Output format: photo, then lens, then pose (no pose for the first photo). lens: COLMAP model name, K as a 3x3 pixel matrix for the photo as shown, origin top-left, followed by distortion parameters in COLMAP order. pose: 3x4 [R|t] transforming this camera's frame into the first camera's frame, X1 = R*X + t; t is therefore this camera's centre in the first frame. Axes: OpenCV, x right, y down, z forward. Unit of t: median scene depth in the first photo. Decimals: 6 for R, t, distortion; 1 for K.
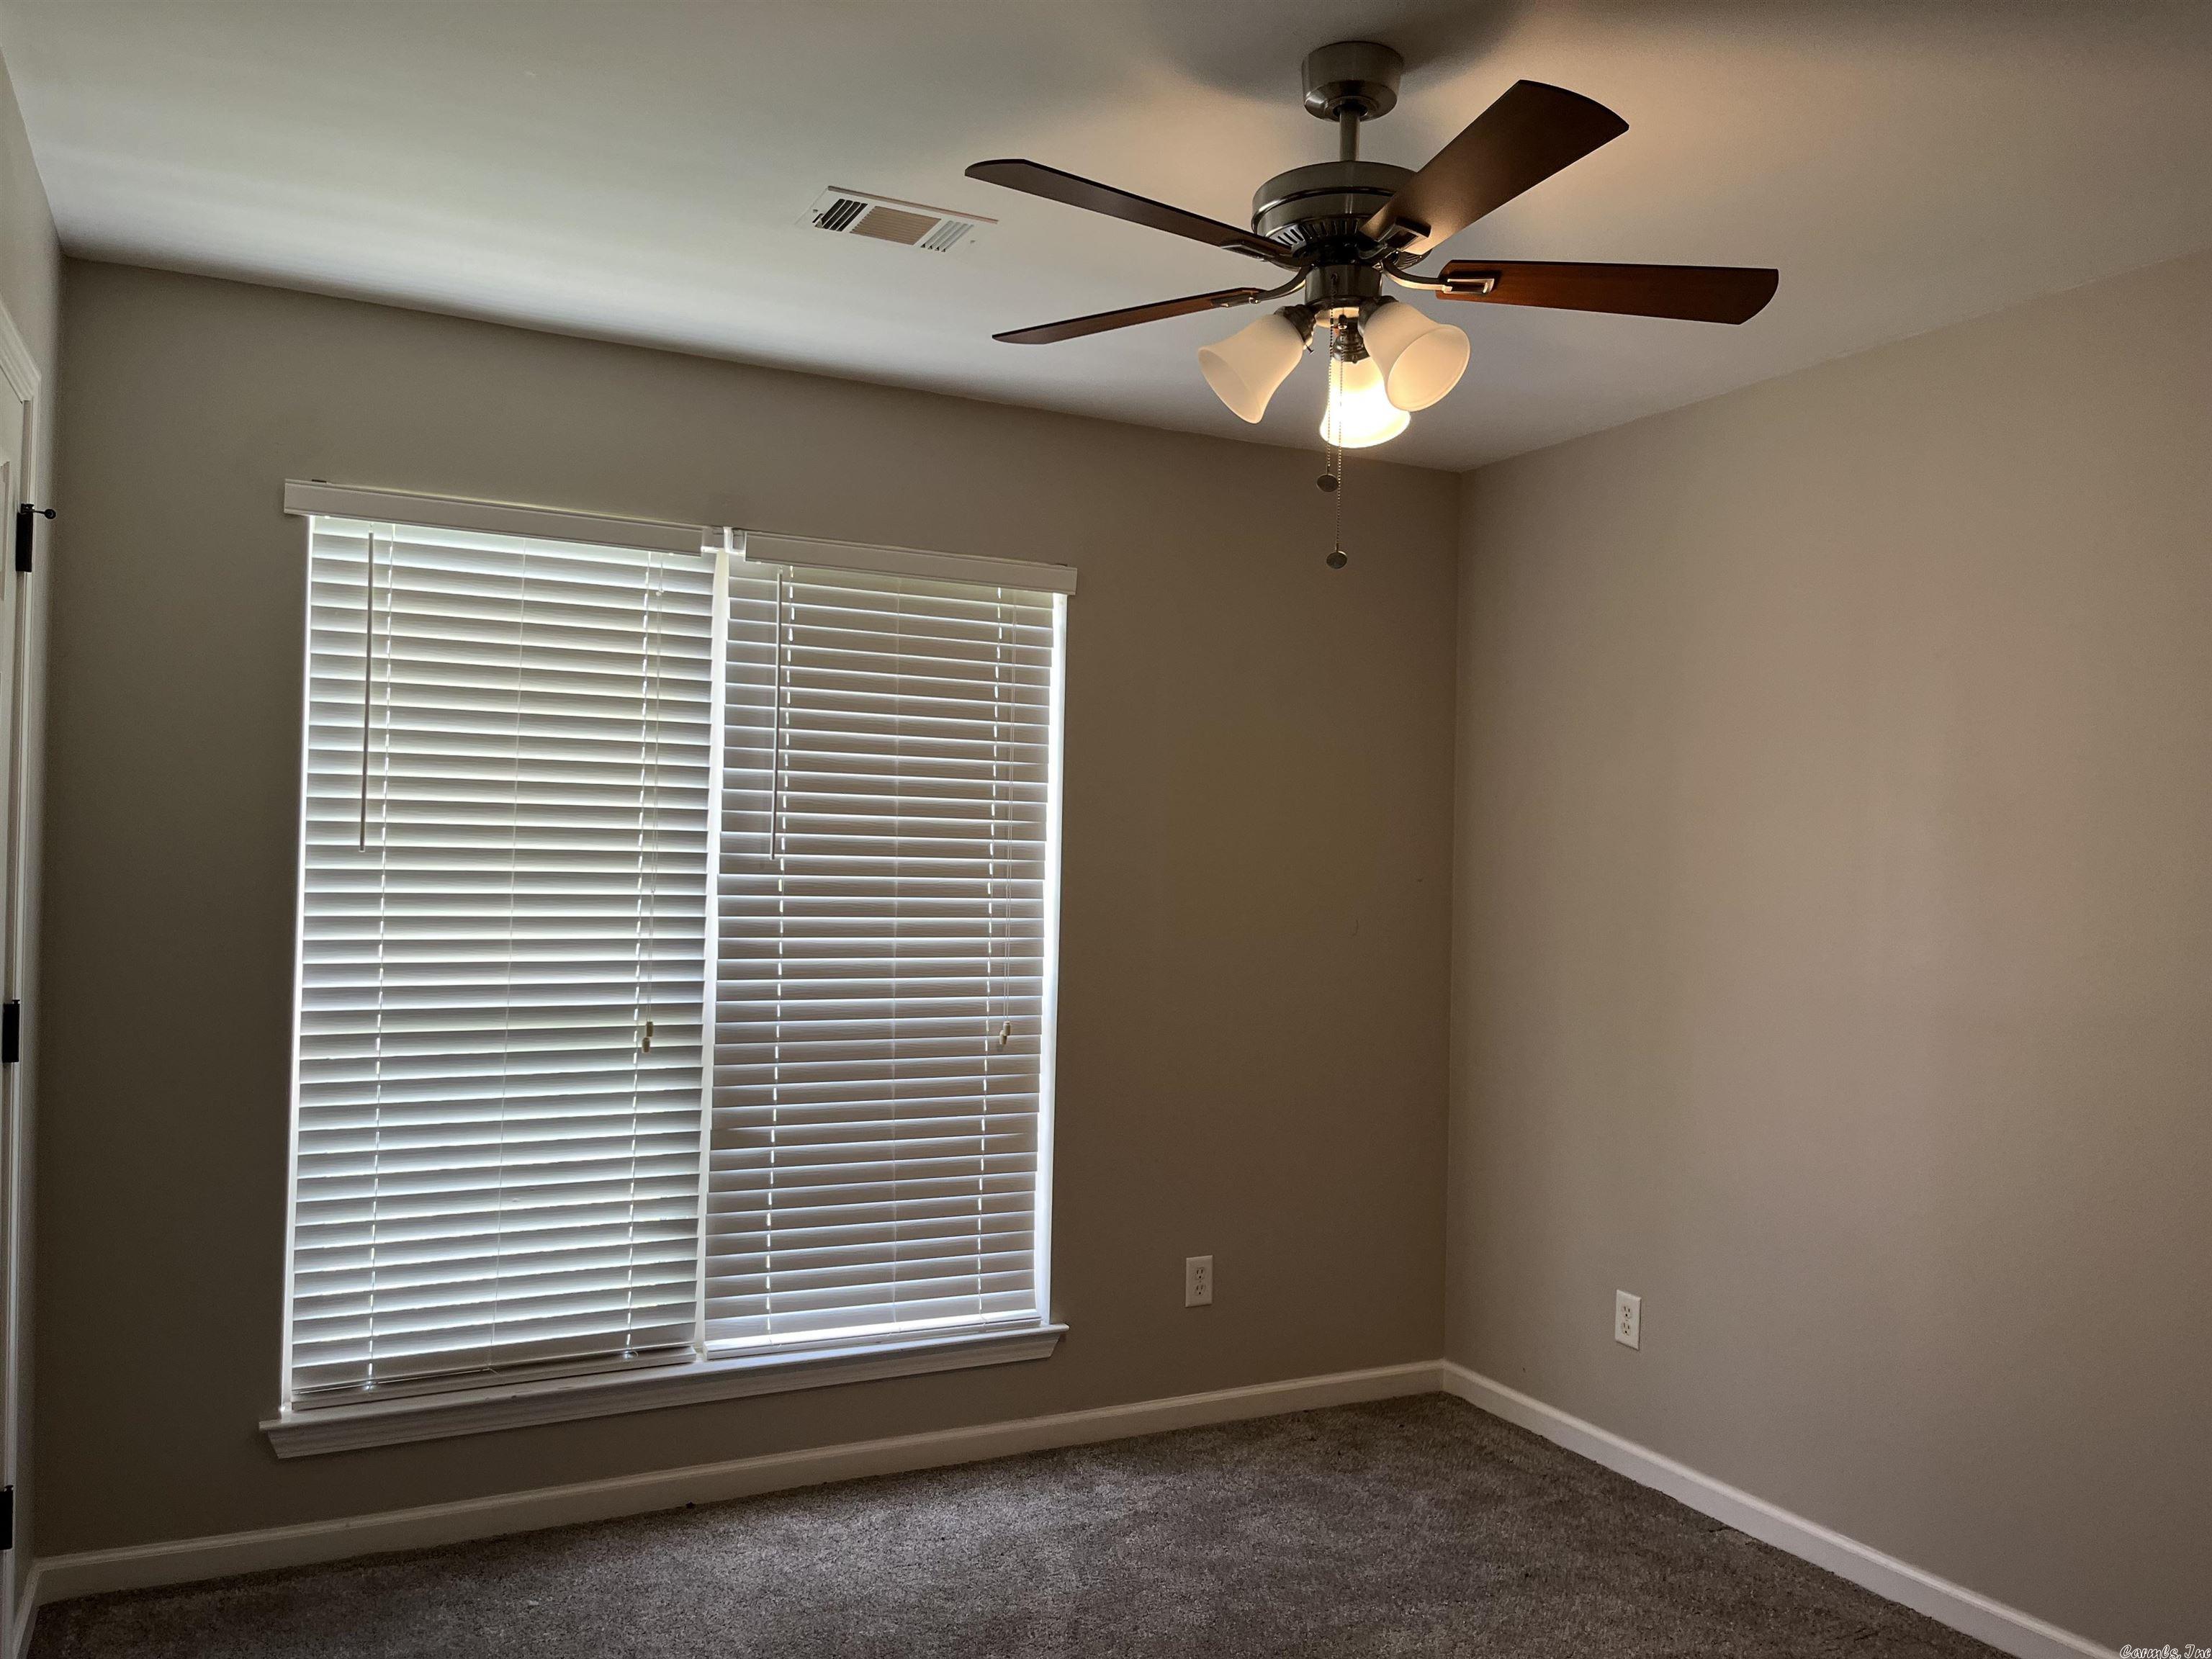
lens RADIAL K [[1695.7, 0, 1113.5], [0, 1695.7, 832.6], [0, 0, 1]] dist [0.078748, -0.124595]
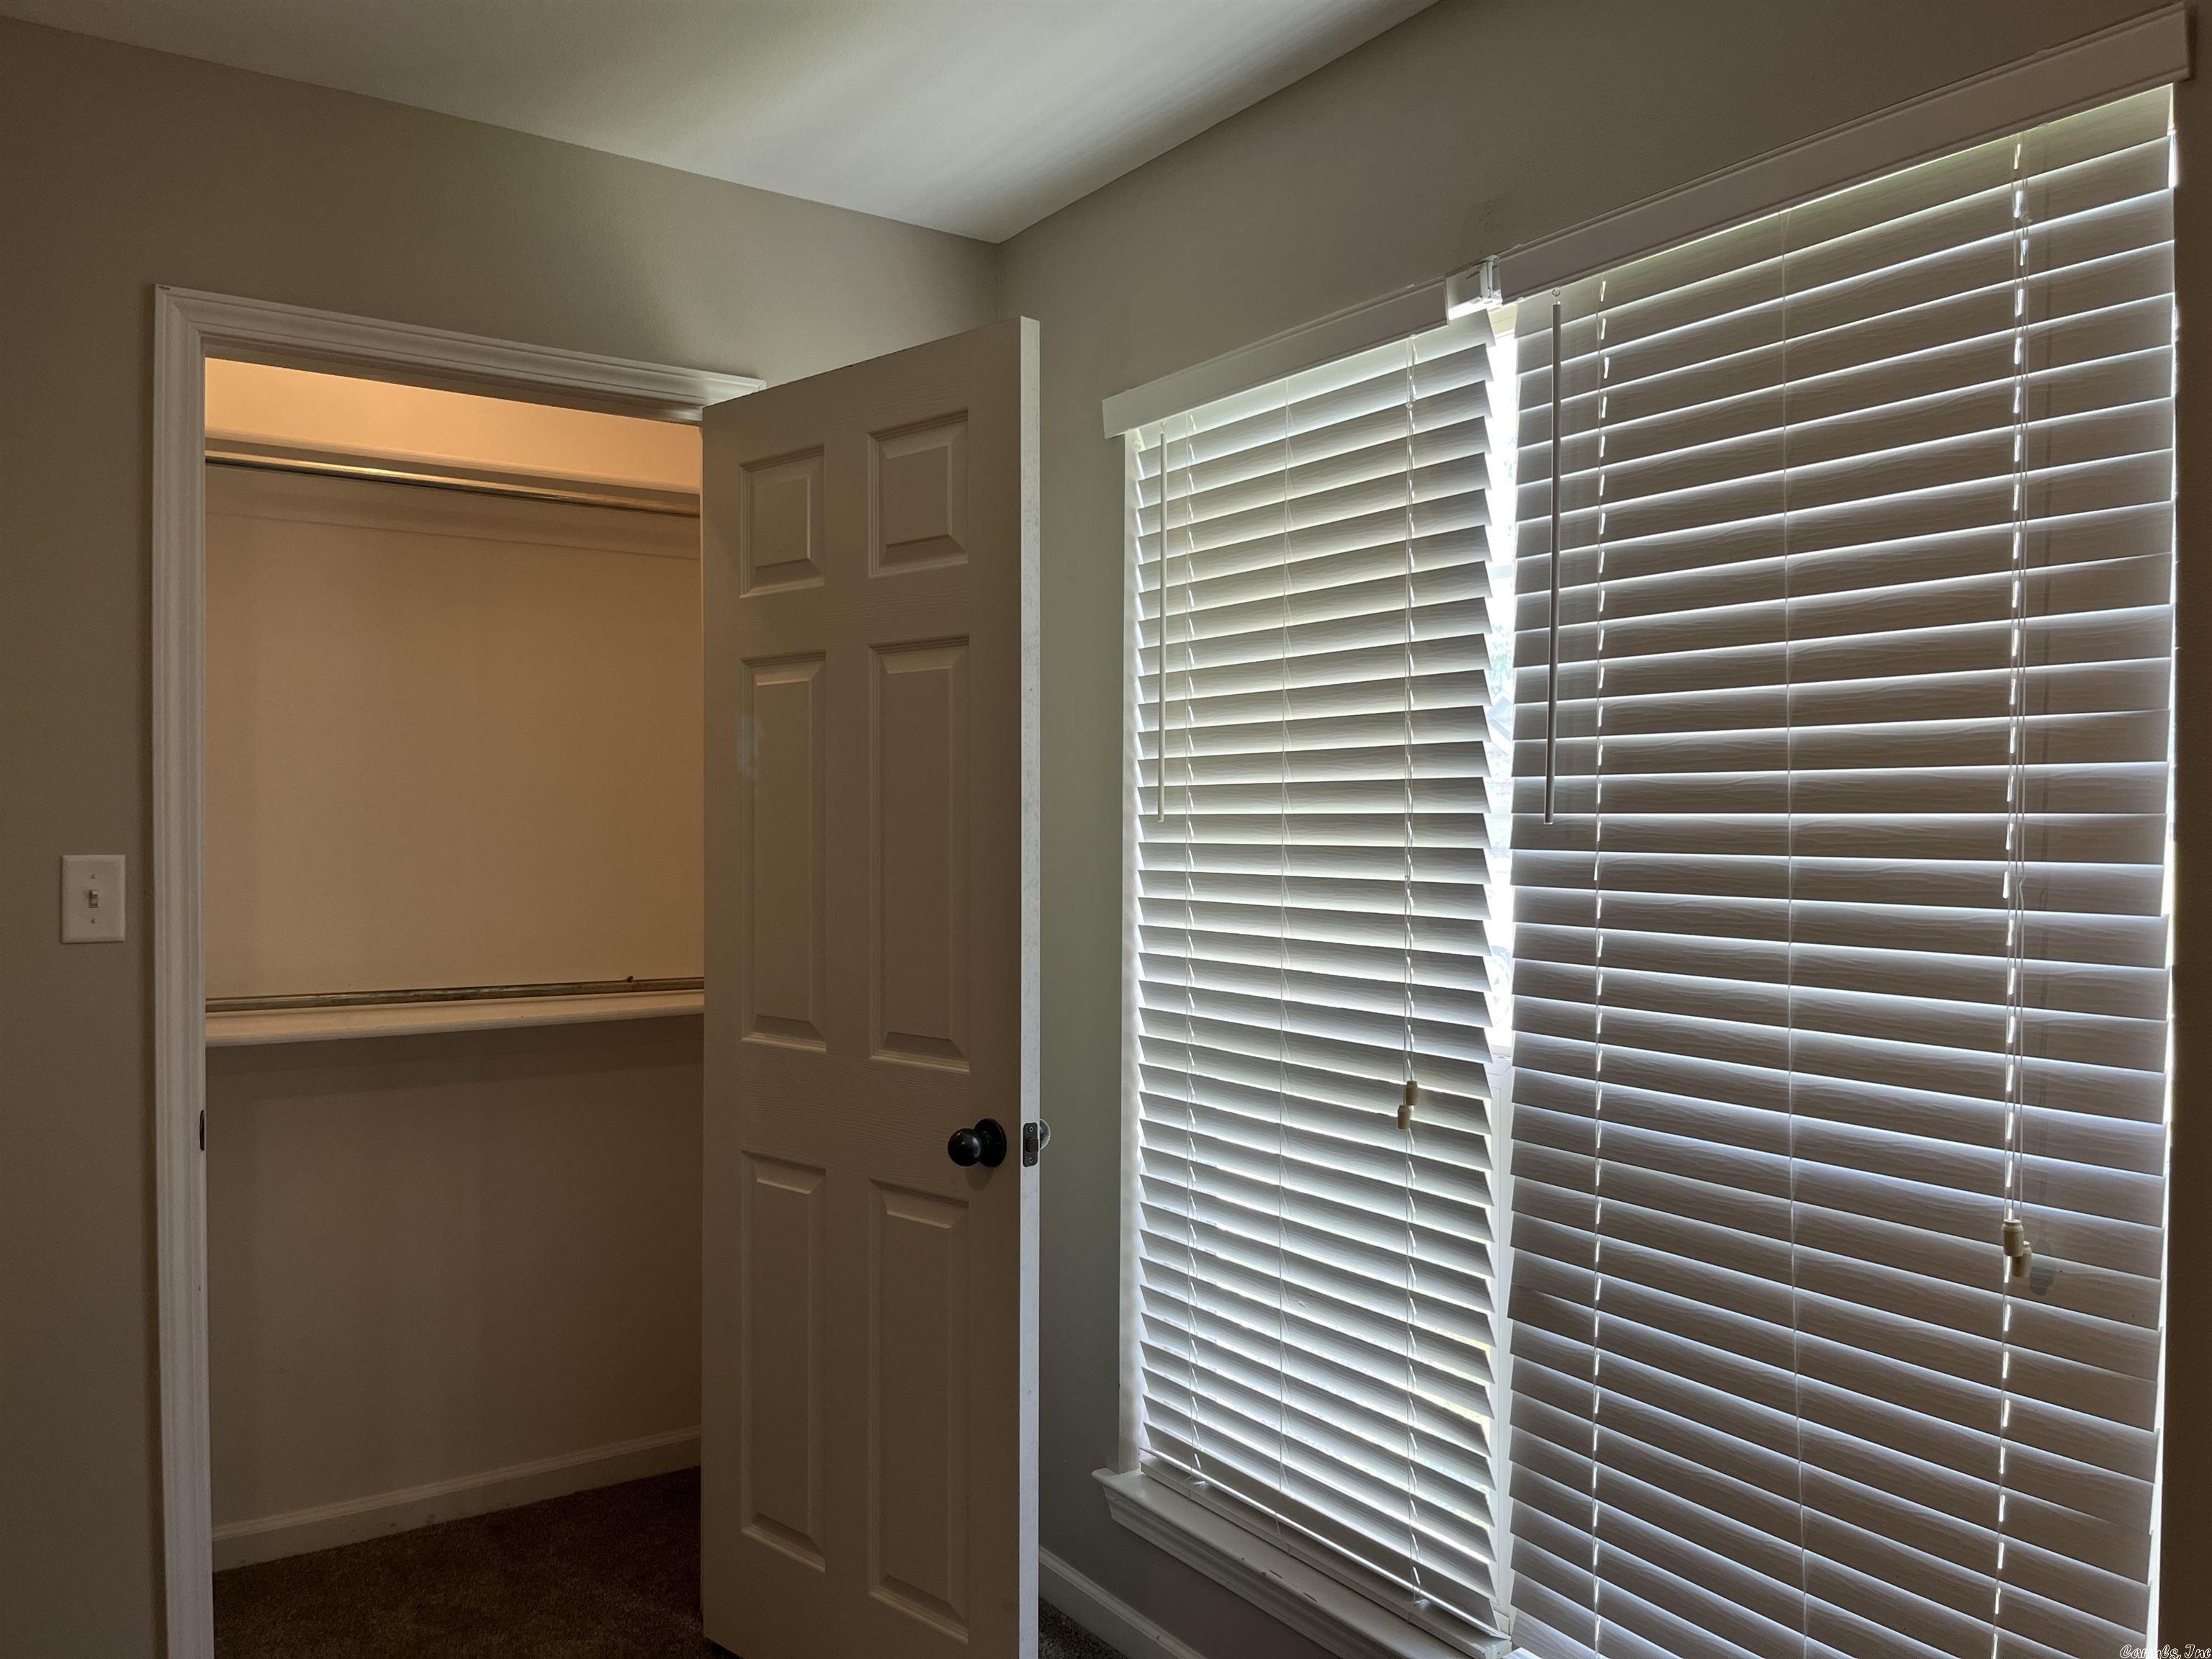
lens RADIAL K [[1695.7, 0, 1113.5], [0, 1695.7, 832.6], [0, 0, 1]] dist [0.078748, -0.124595]
pose [[0.120246, -0.015580, -0.992622, 0.330596], [0.014635, 0.999796, -0.013920, 0.024322], [0.992636, -0.012853, 0.120449, 0.783488]]
